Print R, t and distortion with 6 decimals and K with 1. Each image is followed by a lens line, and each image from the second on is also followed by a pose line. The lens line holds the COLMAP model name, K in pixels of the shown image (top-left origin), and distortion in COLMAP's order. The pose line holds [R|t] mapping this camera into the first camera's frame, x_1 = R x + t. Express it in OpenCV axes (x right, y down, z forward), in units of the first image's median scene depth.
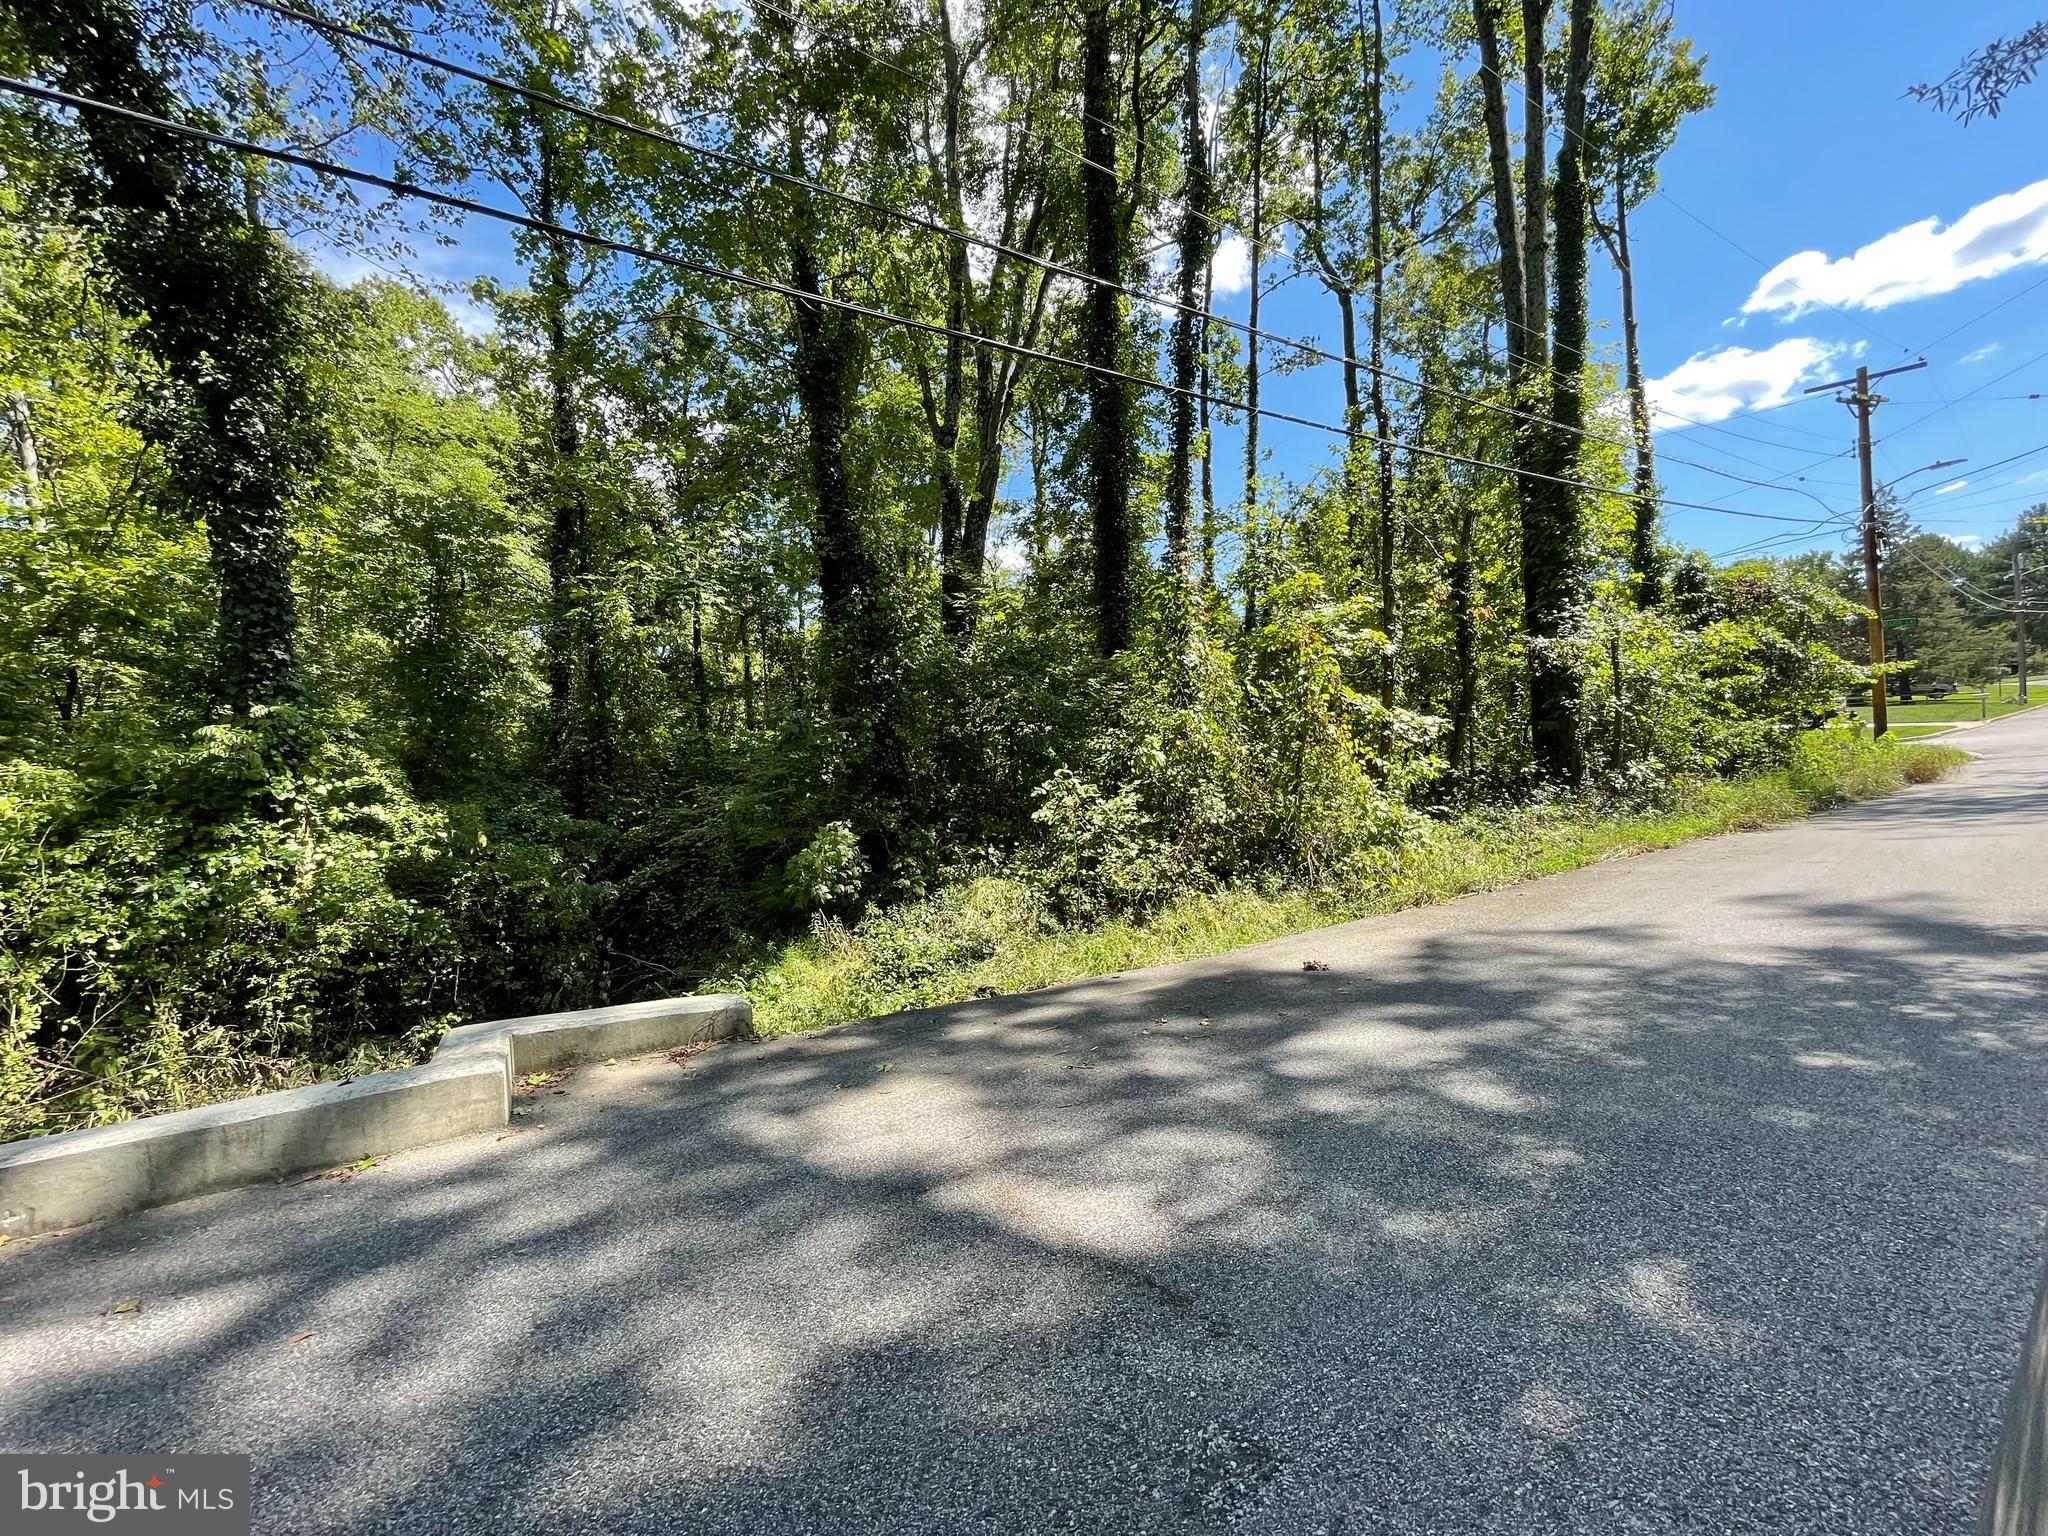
lens RADIAL K [[835.5, 0, 1026.6], [0, 835.5, 763.7], [0, 0, 1]] dist [-0.001236, -0.000119]
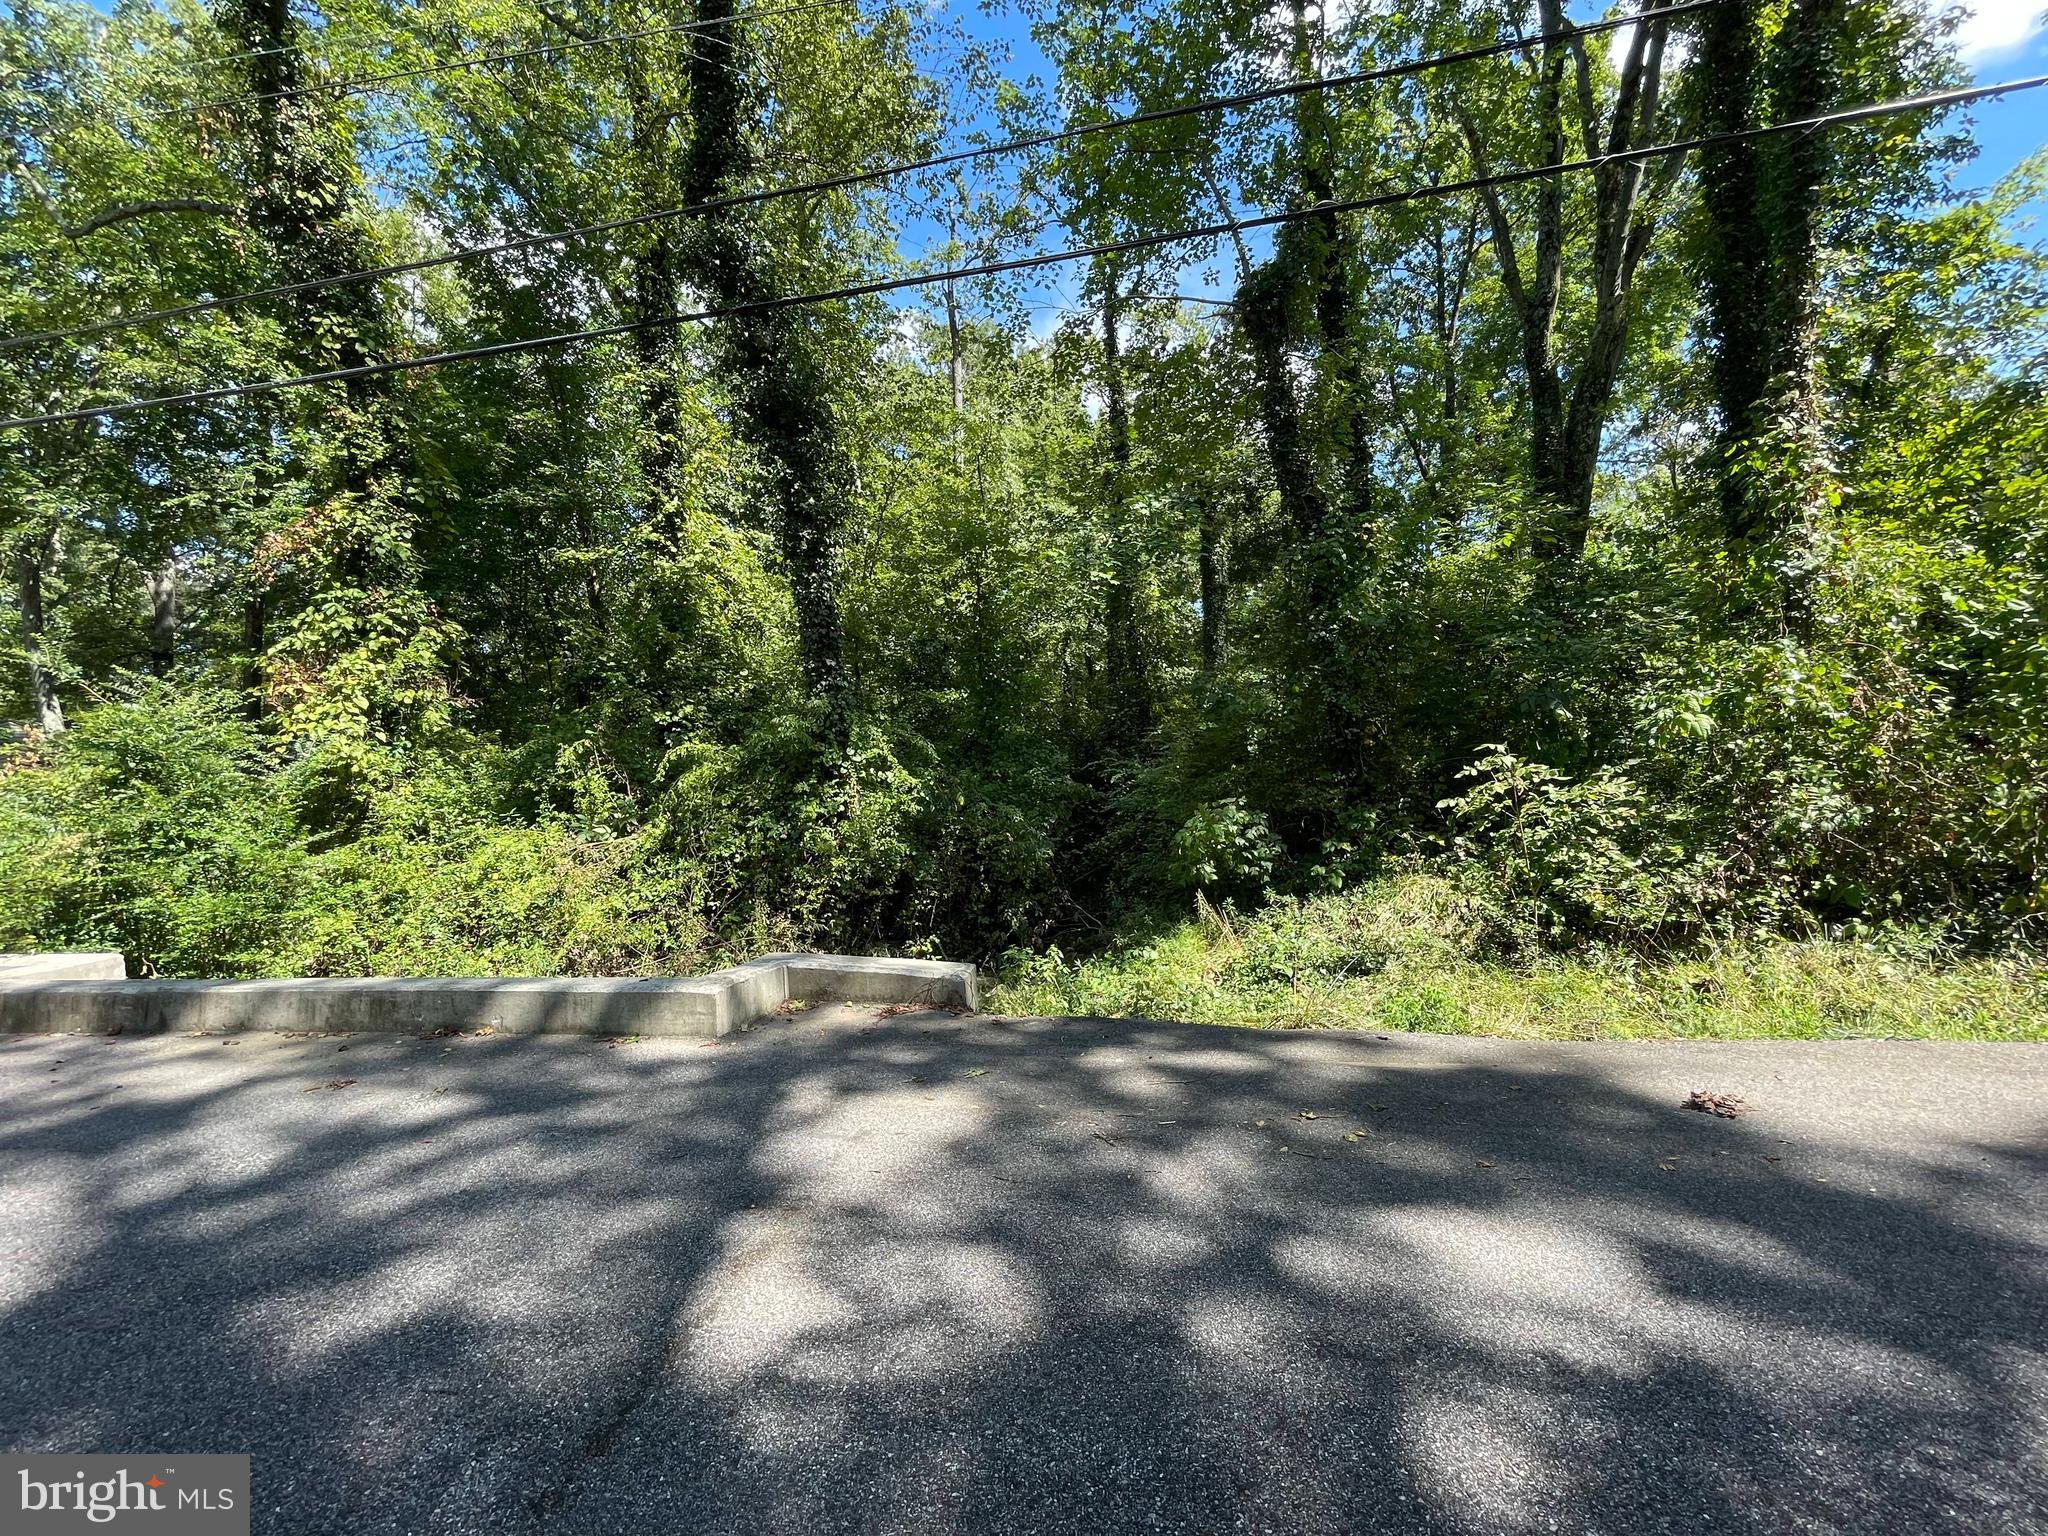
lens RADIAL K [[835.5, 0, 1026.6], [0, 835.5, 763.7], [0, 0, 1]] dist [-0.001236, -0.000119]
pose [[0.725187, 0.020883, -0.688236, 0.325898], [0.016185, 0.998747, 0.047359, -0.022122], [0.688362, -0.045484, 0.723940, 0.224563]]
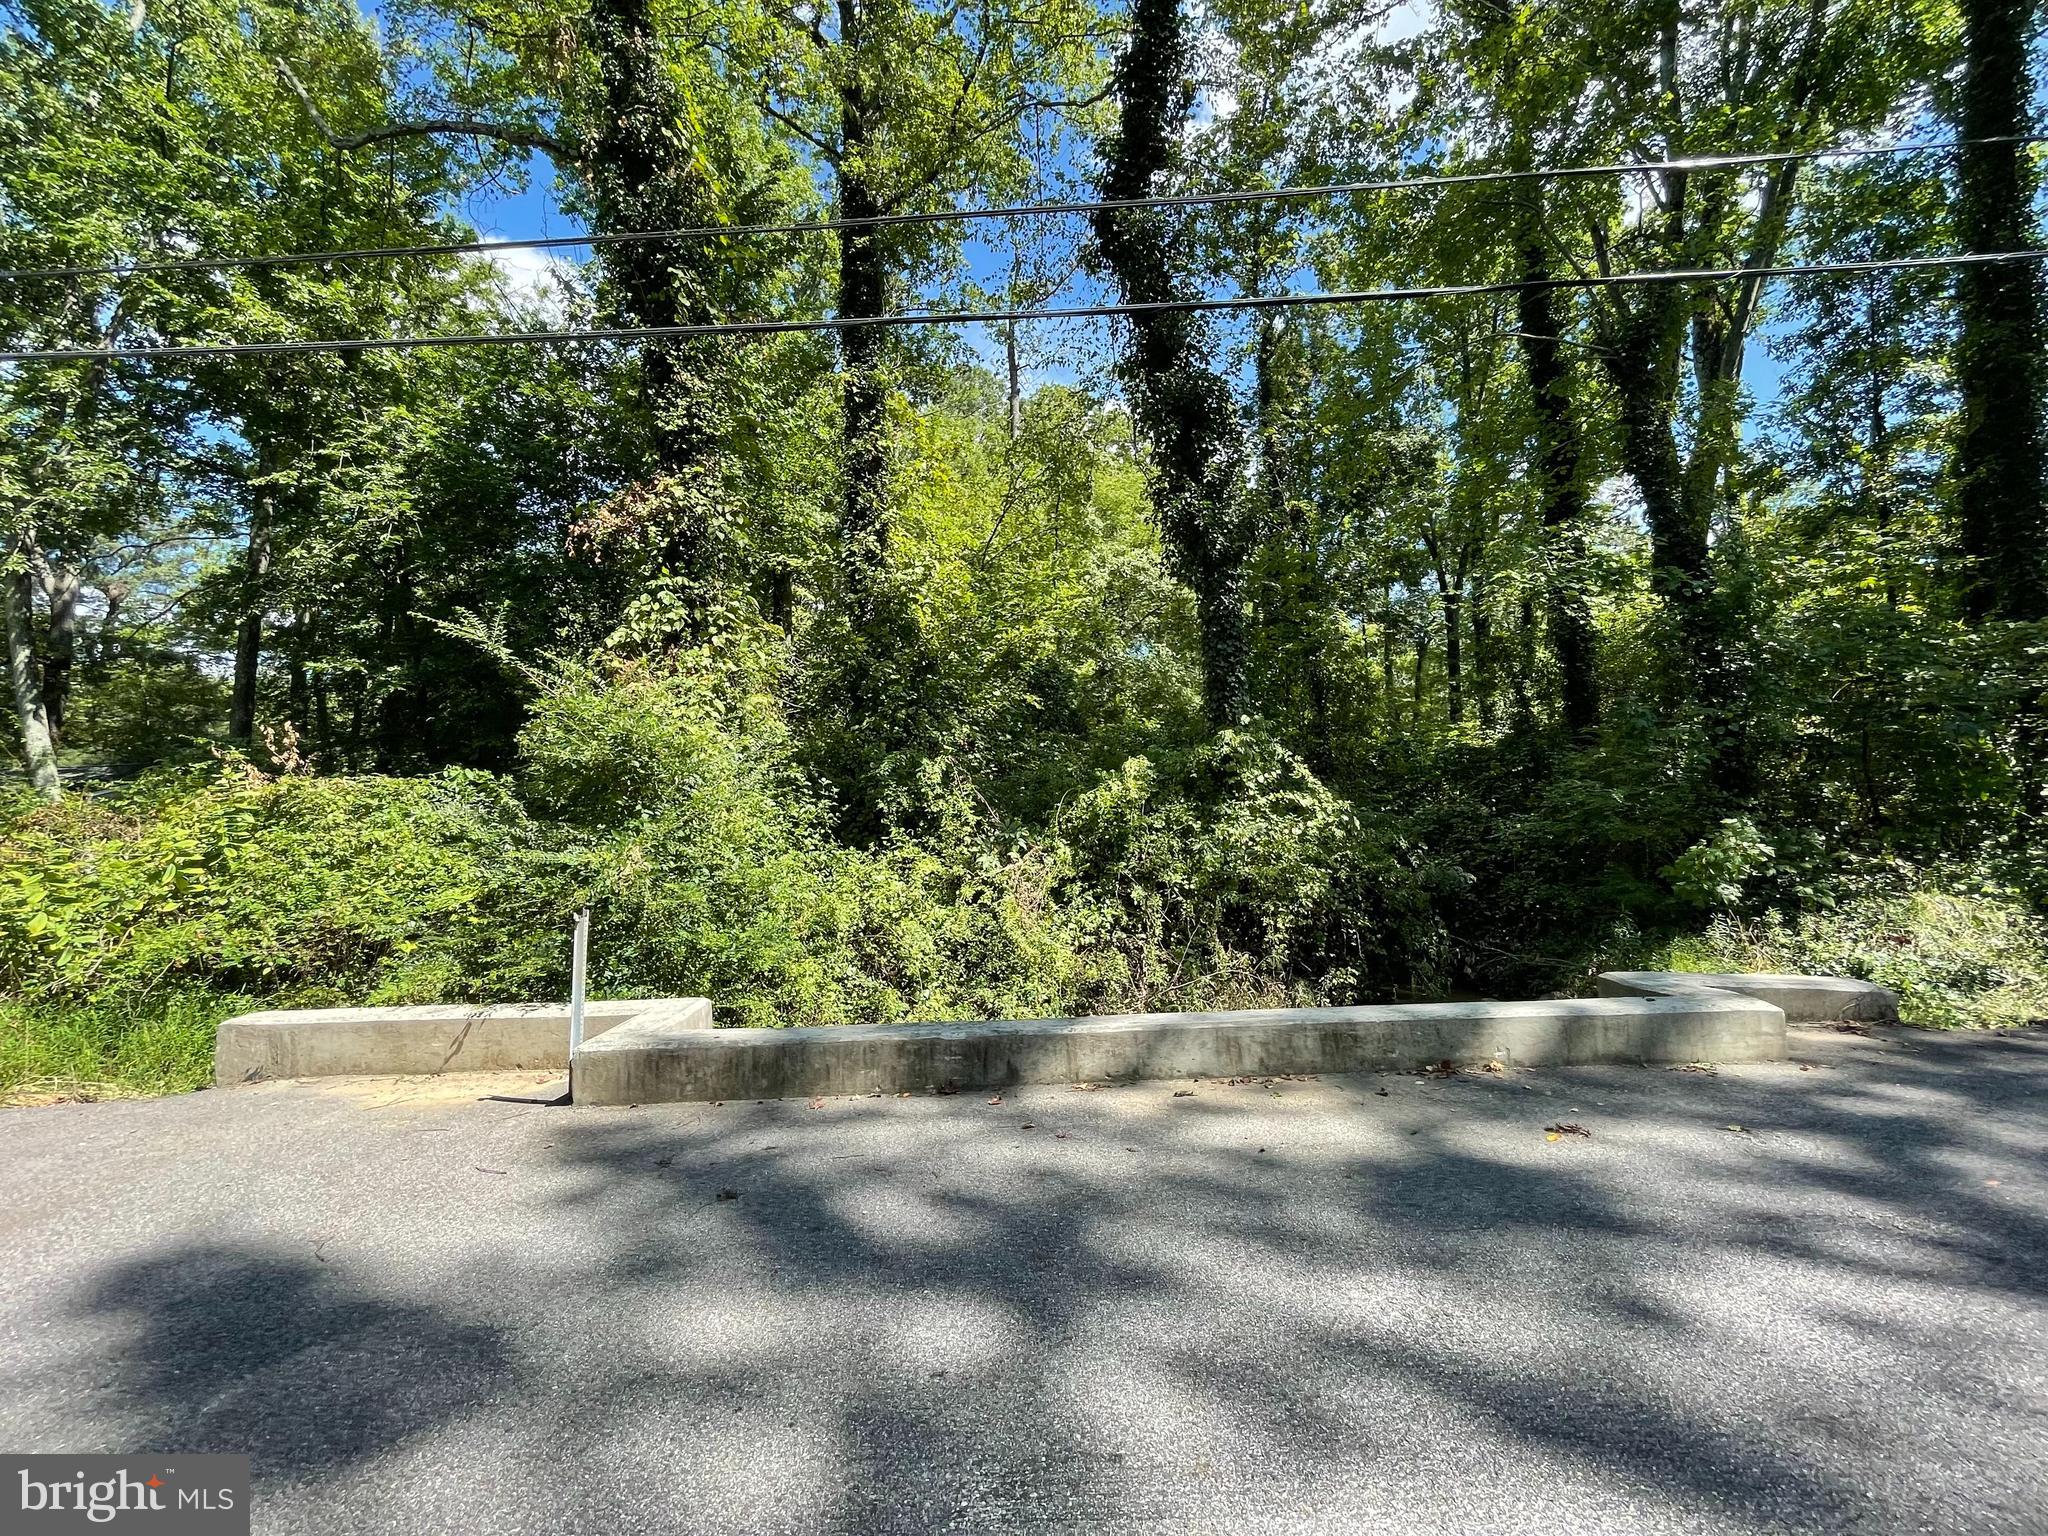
lens RADIAL K [[835.5, 0, 1026.6], [0, 835.5, 763.7], [0, 0, 1]] dist [-0.001236, -0.000119]
pose [[0.821447, -0.007135, -0.570240, -0.449065], [0.000811, 0.999935, -0.011343, 0.022809], [0.570284, 0.008855, 0.821400, -0.290244]]
